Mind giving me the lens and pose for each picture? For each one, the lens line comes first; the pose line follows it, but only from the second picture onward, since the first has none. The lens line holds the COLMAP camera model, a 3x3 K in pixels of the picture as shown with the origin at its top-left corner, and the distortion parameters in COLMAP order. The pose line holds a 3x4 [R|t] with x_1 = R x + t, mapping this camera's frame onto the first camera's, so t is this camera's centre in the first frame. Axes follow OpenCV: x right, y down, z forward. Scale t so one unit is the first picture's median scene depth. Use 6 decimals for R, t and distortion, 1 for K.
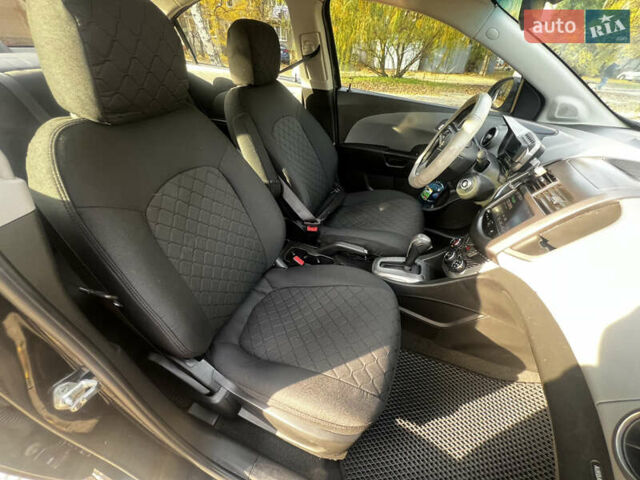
lens RADIAL K [[254.1, 0, 320.0], [0, 254.1, 240.0], [0, 0, 1]] dist [0.001498, -0.000032]
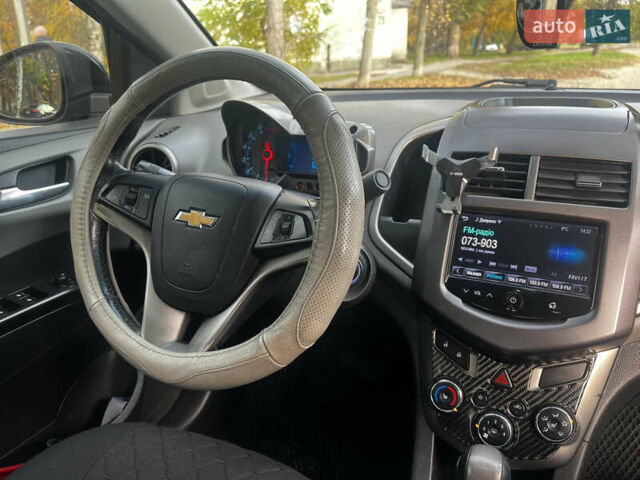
lens RADIAL K [[485.9, 0, 321.3], [0, 485.9, 232.9], [0, 0, 1]] dist [0.020028, -0.004574]
pose [[0.077822, -0.392059, 0.916642, -0.026649], [0.637703, 0.726316, 0.256514, -0.438056], [-0.766341, 0.564583, 0.306541, 0.762535]]
